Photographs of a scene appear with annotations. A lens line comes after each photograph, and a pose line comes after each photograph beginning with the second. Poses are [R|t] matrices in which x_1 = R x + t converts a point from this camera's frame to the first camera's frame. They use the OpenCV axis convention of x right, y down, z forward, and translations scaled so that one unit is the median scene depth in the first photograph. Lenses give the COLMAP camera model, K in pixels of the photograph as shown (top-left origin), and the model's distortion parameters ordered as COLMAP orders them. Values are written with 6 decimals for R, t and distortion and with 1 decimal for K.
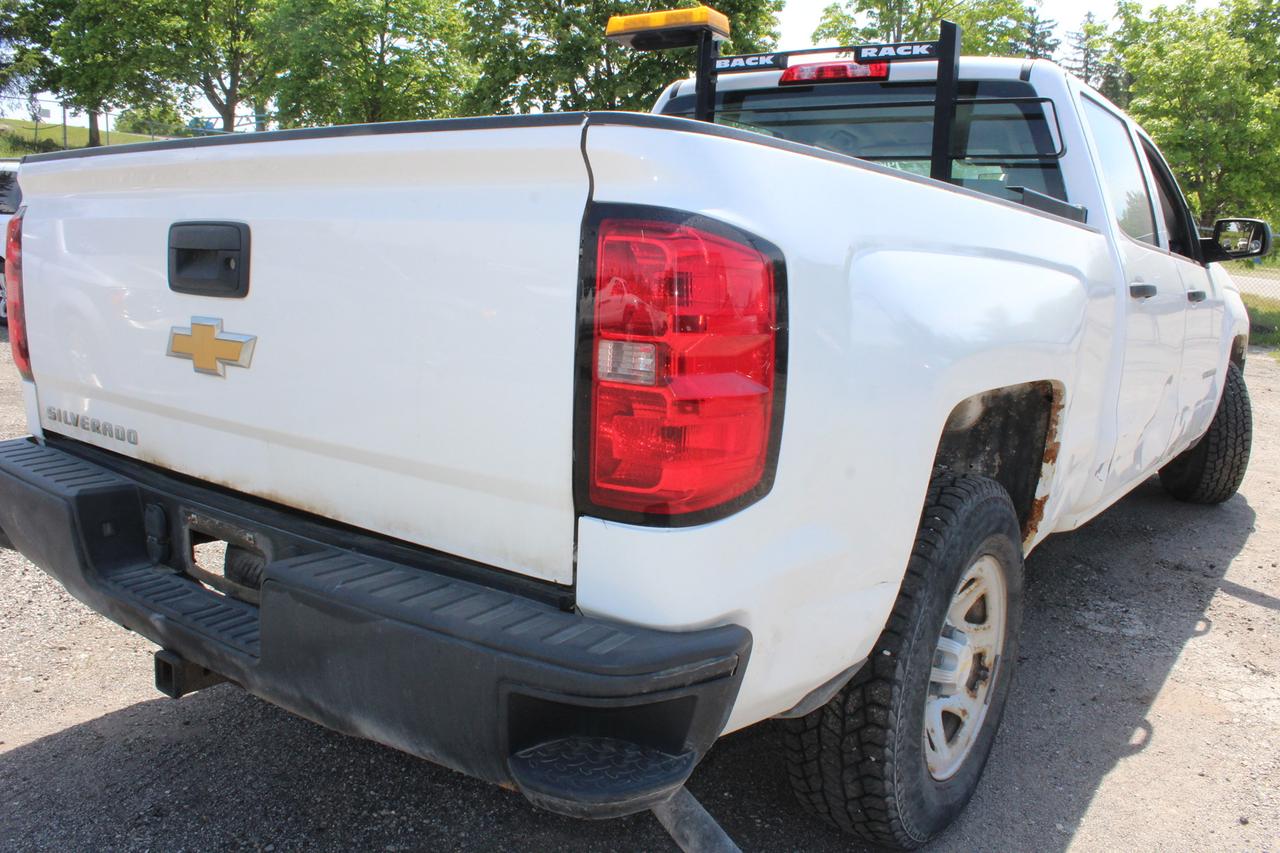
lens RADIAL K [[1030.4, 0, 649.7], [0, 1030.4, 428.2], [0, 0, 1]] dist [-0.136417, 0.103791]
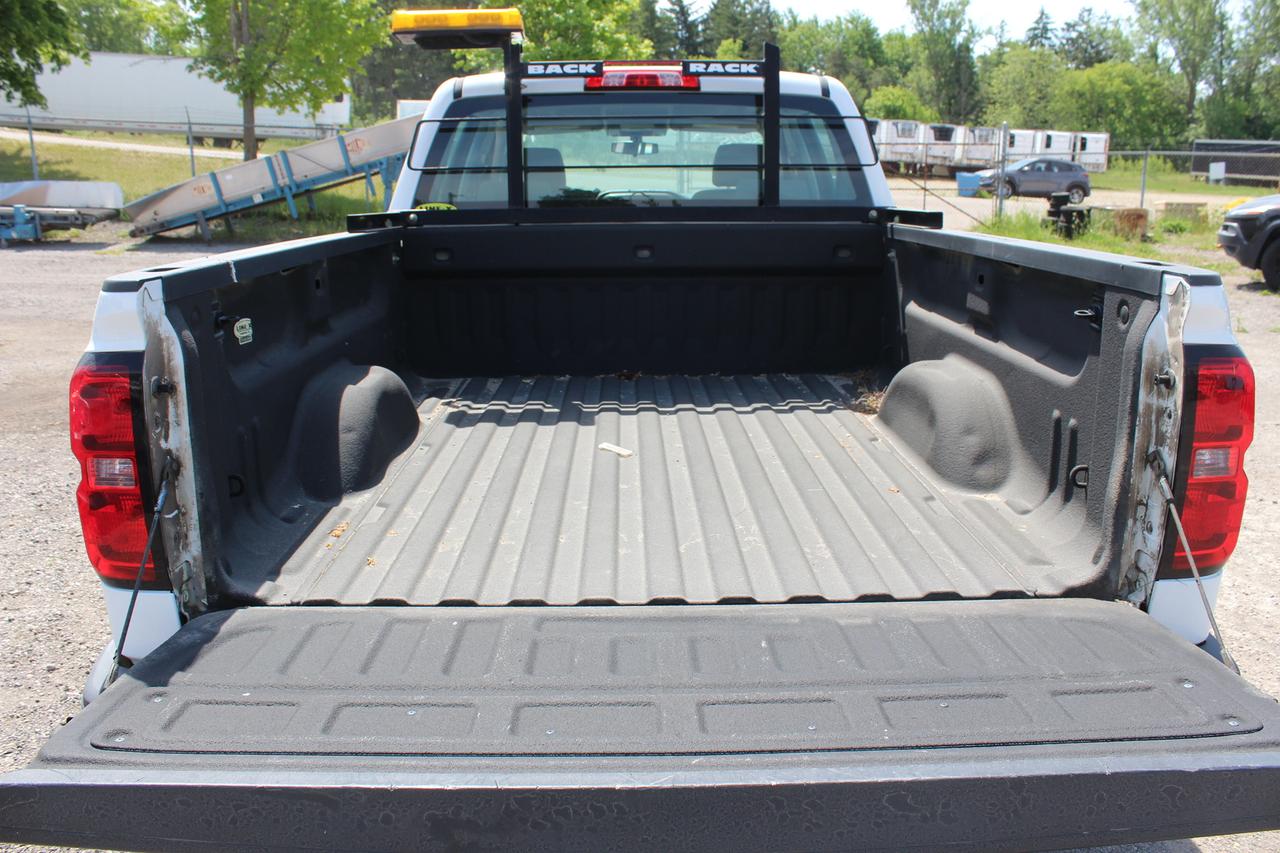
lens RADIAL K [[1030.4, 0, 629.5], [0, 1030.4, 426.1], [0, 0, 1]] dist [-0.136417, 0.103791]
pose [[0.804815, -0.191128, 0.561911, -0.674009], [0.142961, 0.981284, 0.129012, -0.191211], [-0.576052, -0.023500, 0.817075, 0.195208]]
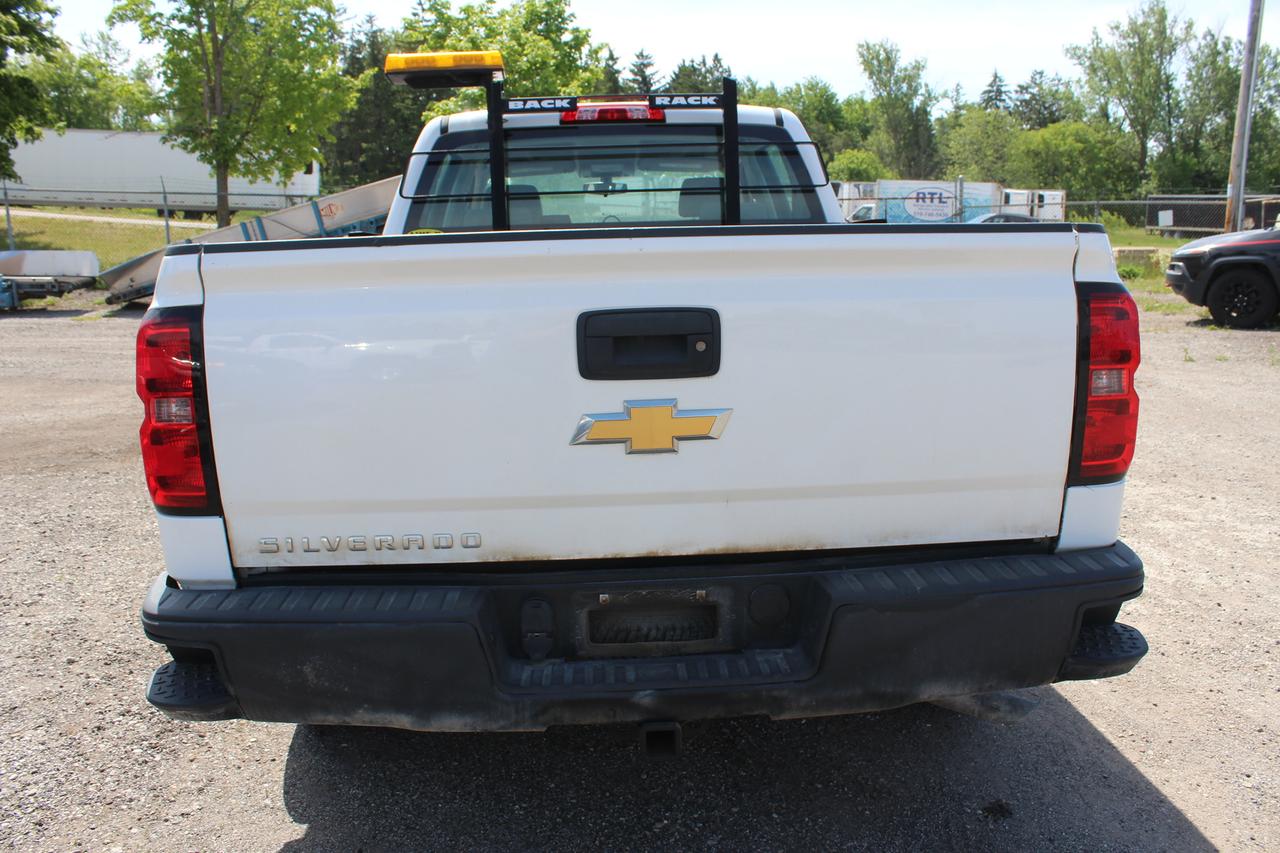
lens RADIAL K [[1030.4, 0, 624.2], [0, 1030.4, 431.9], [0, 0, 1]] dist [-0.136417, 0.103791]
pose [[0.787742, -0.176981, 0.590034, -0.765801], [0.164476, 0.983494, 0.075411, -0.113288], [-0.593641, 0.037643, 0.803849, 0.106134]]
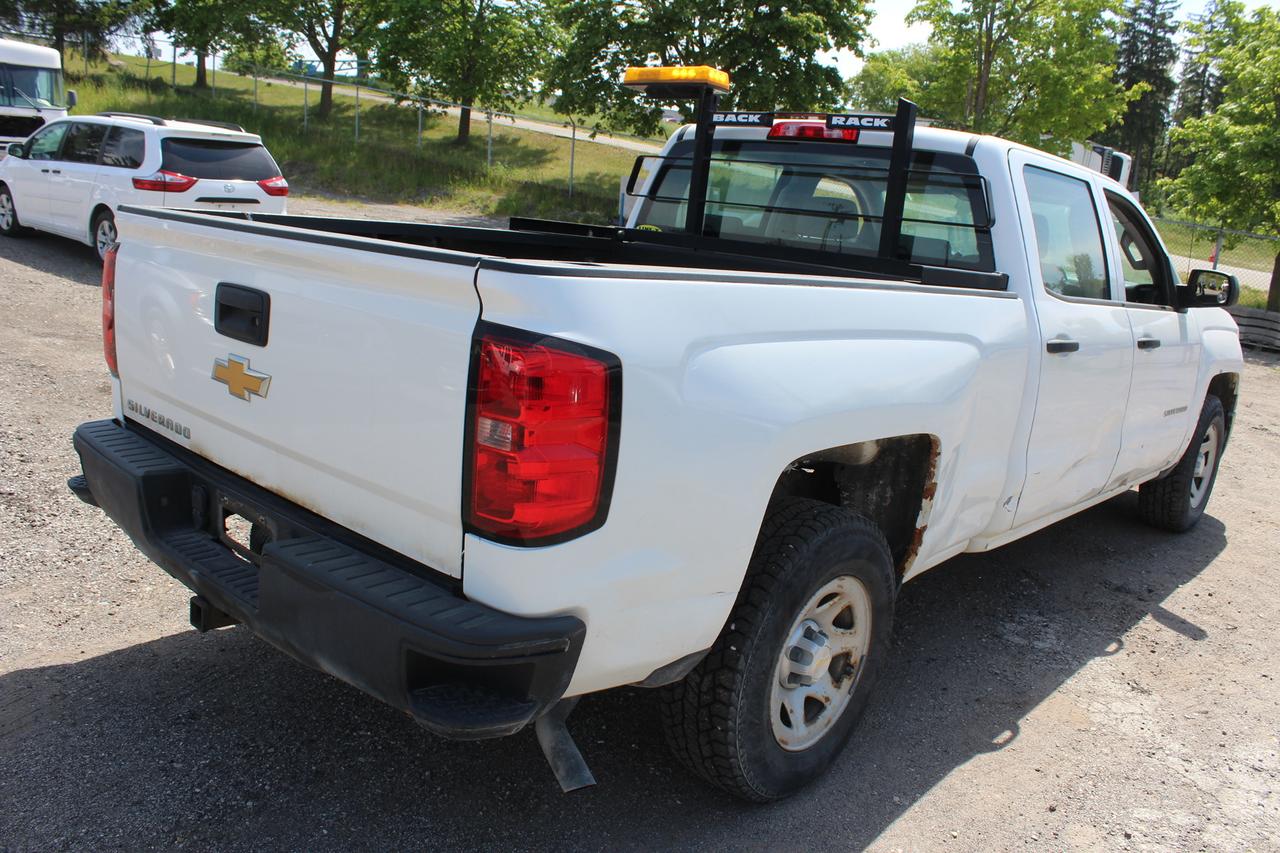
lens RADIAL K [[1030.4, 0, 640.7], [0, 1030.4, 428.4], [0, 0, 1]] dist [-0.136417, 0.103791]
pose [[0.994041, 0.071331, -0.082431, 0.150345], [-0.068417, 0.996946, 0.037658, -0.070257], [0.084866, -0.031794, 0.995885, -0.217462]]
